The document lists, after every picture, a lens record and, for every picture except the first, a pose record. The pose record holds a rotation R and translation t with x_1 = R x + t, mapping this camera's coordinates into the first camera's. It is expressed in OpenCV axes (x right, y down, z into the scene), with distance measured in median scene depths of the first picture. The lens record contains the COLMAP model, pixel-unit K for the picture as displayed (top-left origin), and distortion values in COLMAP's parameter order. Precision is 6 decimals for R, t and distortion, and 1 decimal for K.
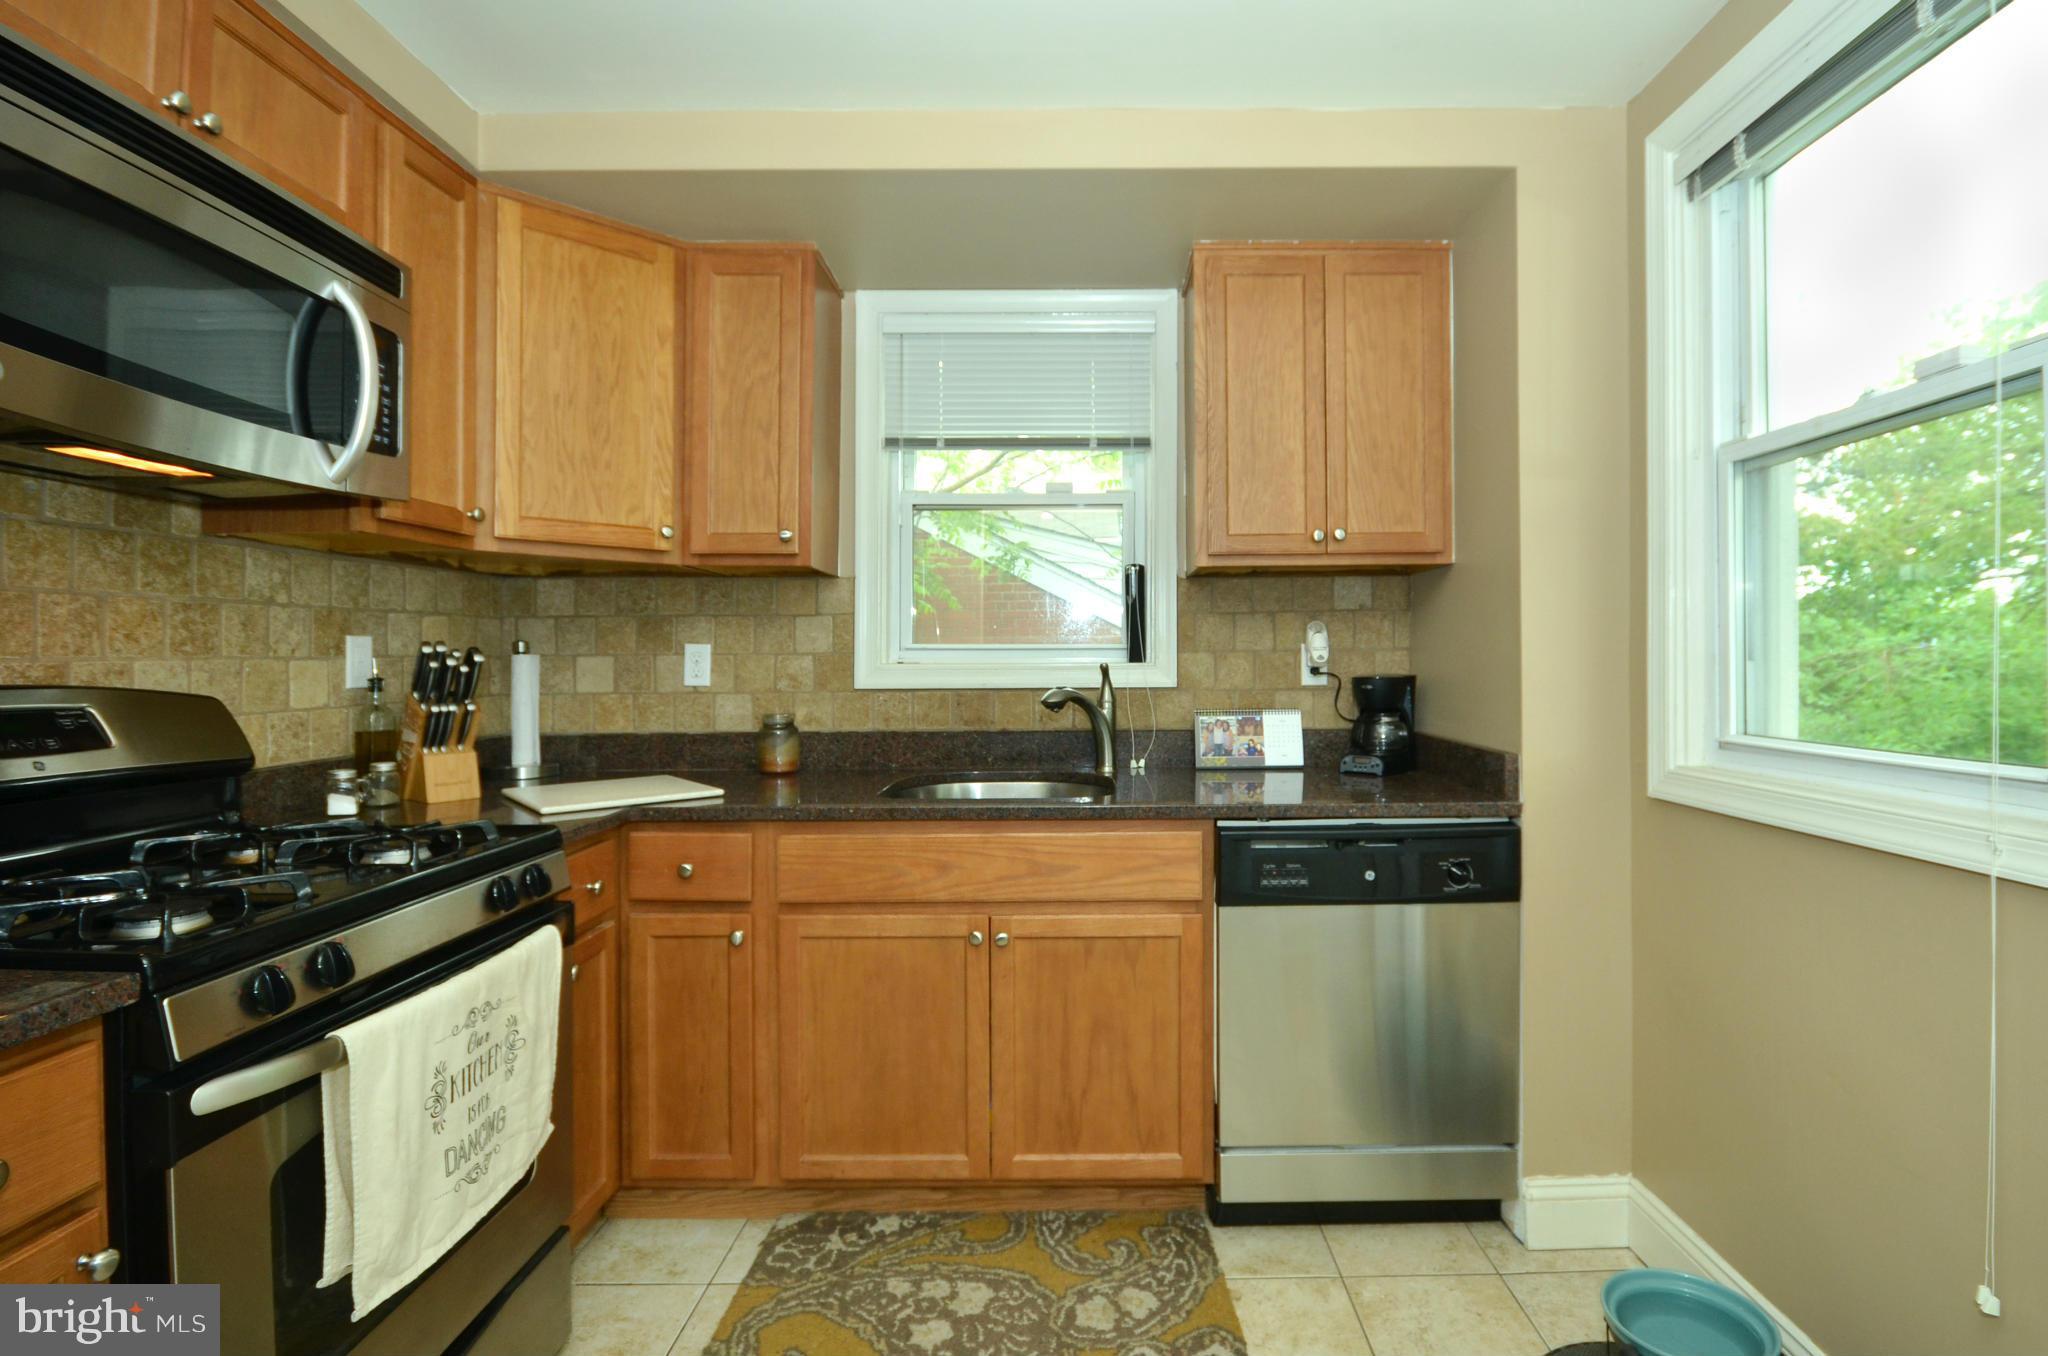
lens RADIAL K [[998.7, 0, 1024.0], [0, 998.7, 678.0], [0, 0, 1]] dist [-0.003323, -0.000178]
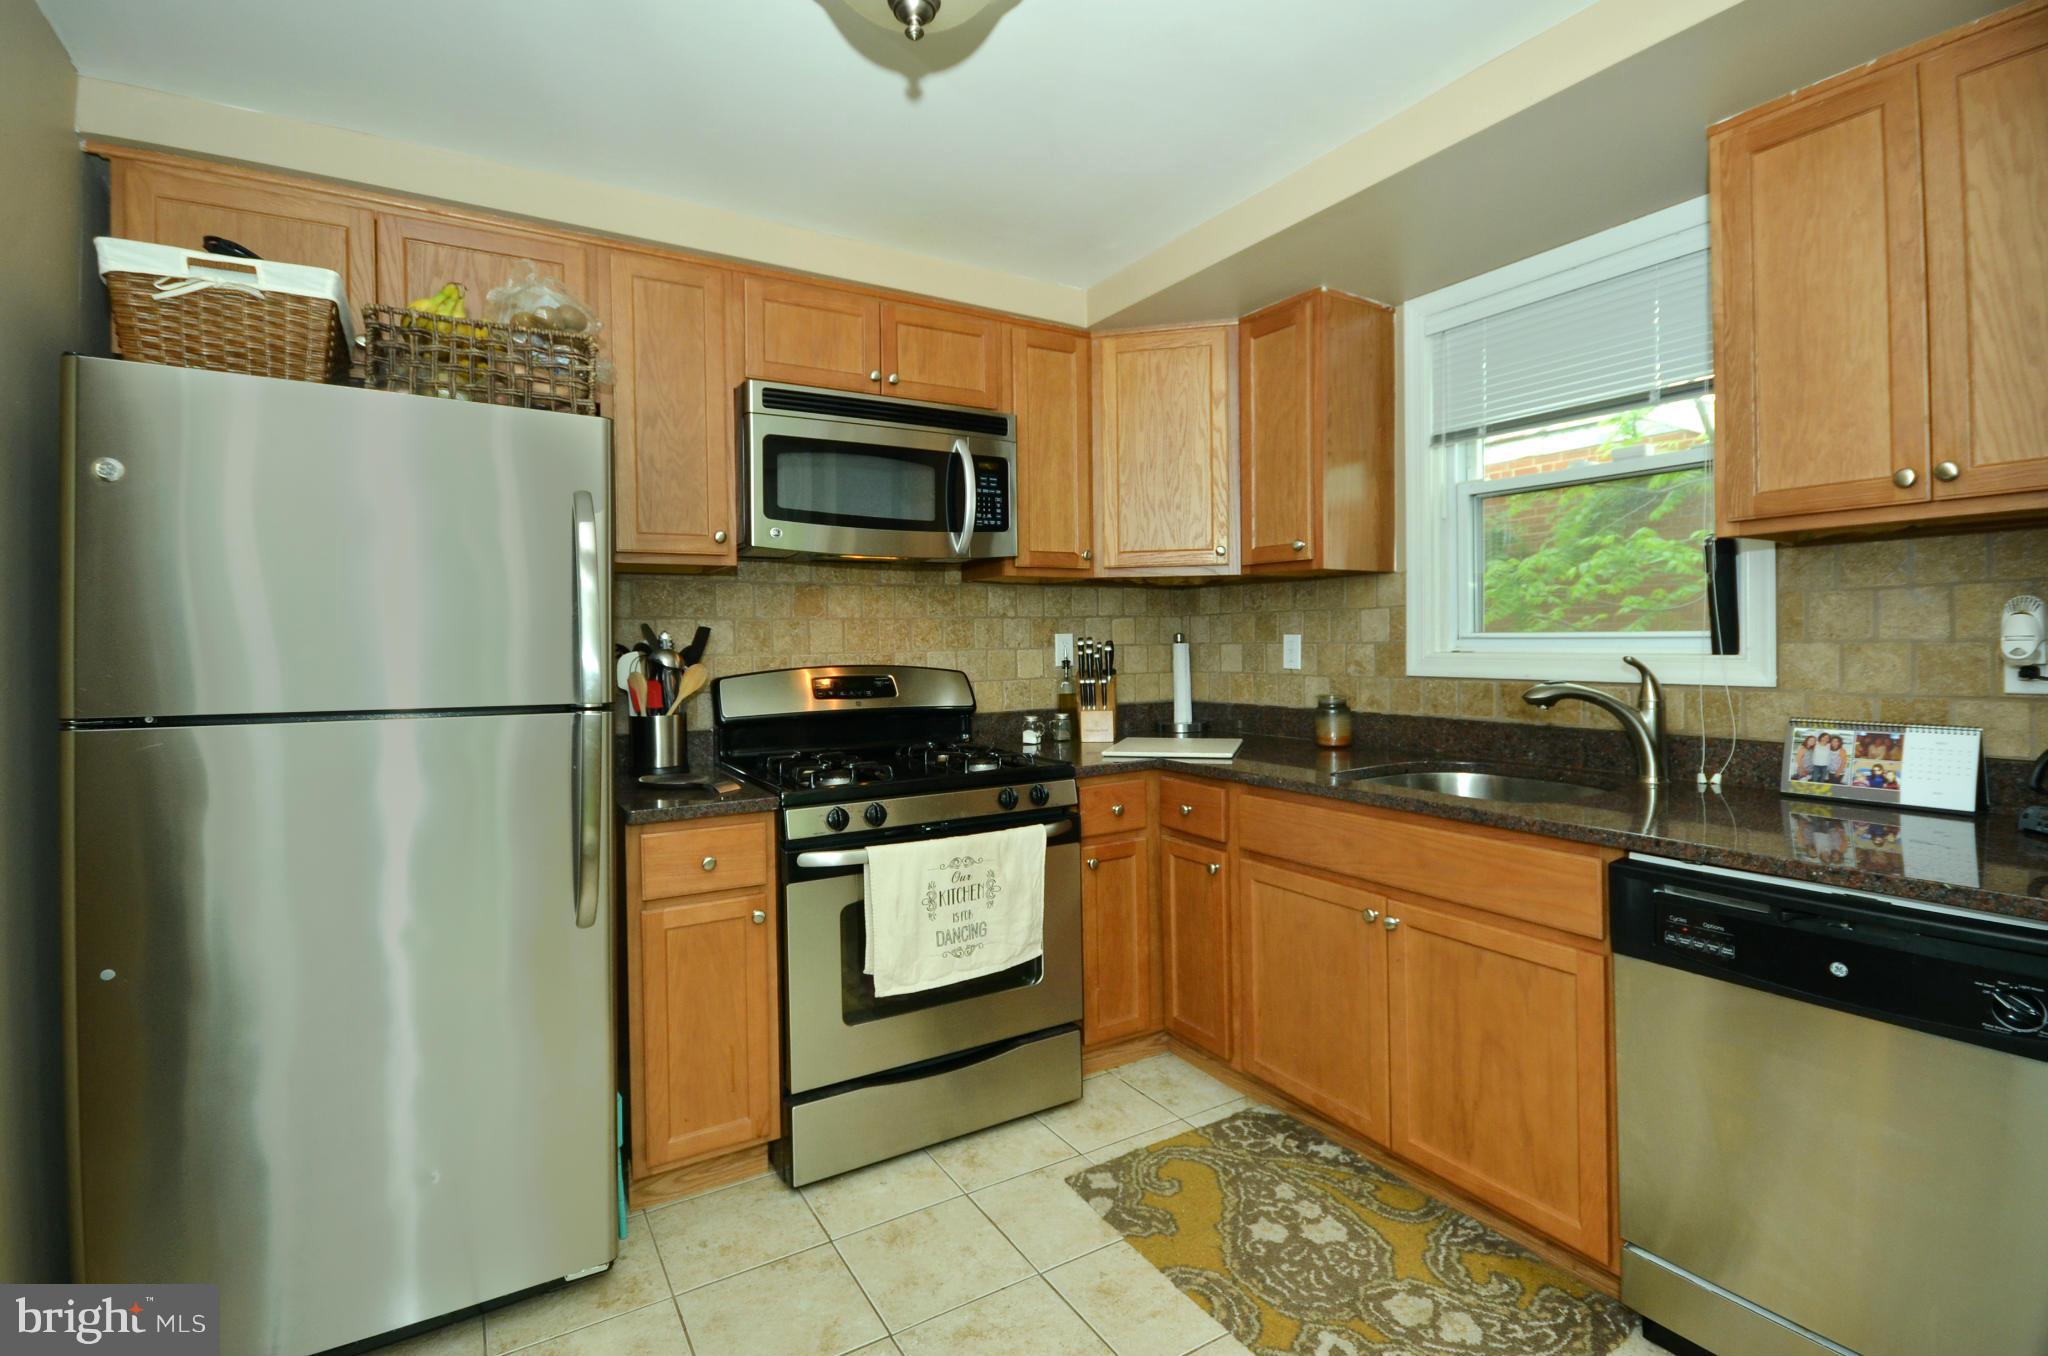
lens RADIAL K [[949.5, 0, 1087.1], [0, 949.5, 666.2], [0, 0, 1]] dist [0.000866, 0.000249]
pose [[0.542146, 0.026711, -0.839860, 0.609955], [-0.005300, 0.999583, 0.028370, -0.031959], [0.840268, -0.010929, 0.542061, 0.191422]]
